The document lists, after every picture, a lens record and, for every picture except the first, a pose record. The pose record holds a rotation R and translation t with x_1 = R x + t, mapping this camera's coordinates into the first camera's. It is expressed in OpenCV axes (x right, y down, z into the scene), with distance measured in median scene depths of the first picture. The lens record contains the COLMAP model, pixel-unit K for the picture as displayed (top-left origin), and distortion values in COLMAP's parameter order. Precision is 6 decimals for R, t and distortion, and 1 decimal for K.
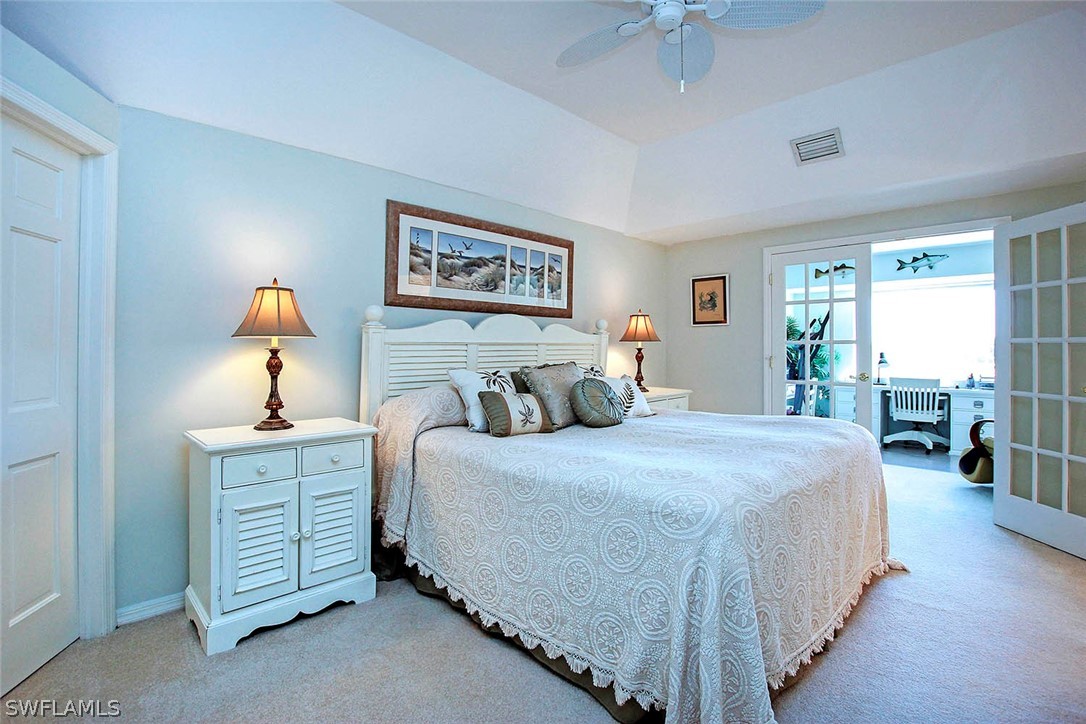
lens RADIAL K [[525.6, 0, 524.4], [0, 525.6, 340.9], [0, 0, 1]] dist [-0.018691, 0.000362]
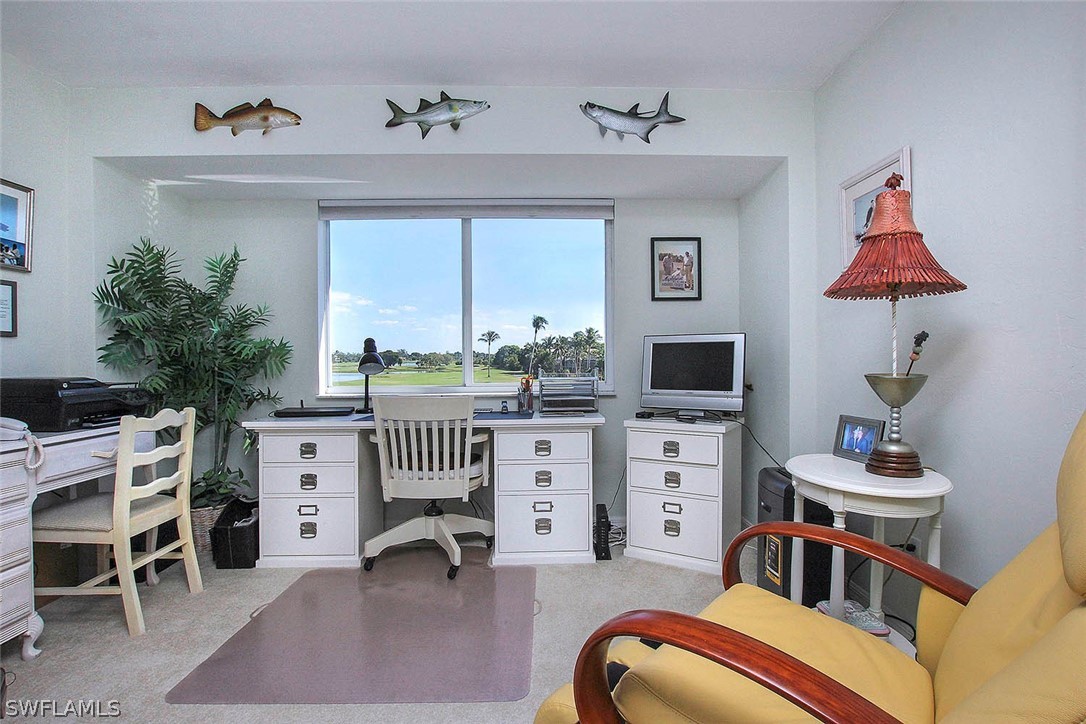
lens RADIAL K [[525.6, 0, 540.7], [0, 525.6, 361.6], [0, 0, 1]] dist [-0.018691, 0.000362]
pose [[0.707758, -0.008875, 0.706399, 0.524135], [0.001917, 0.999942, 0.010642, 0.040265], [-0.706452, -0.006178, 0.707734, 0.643408]]
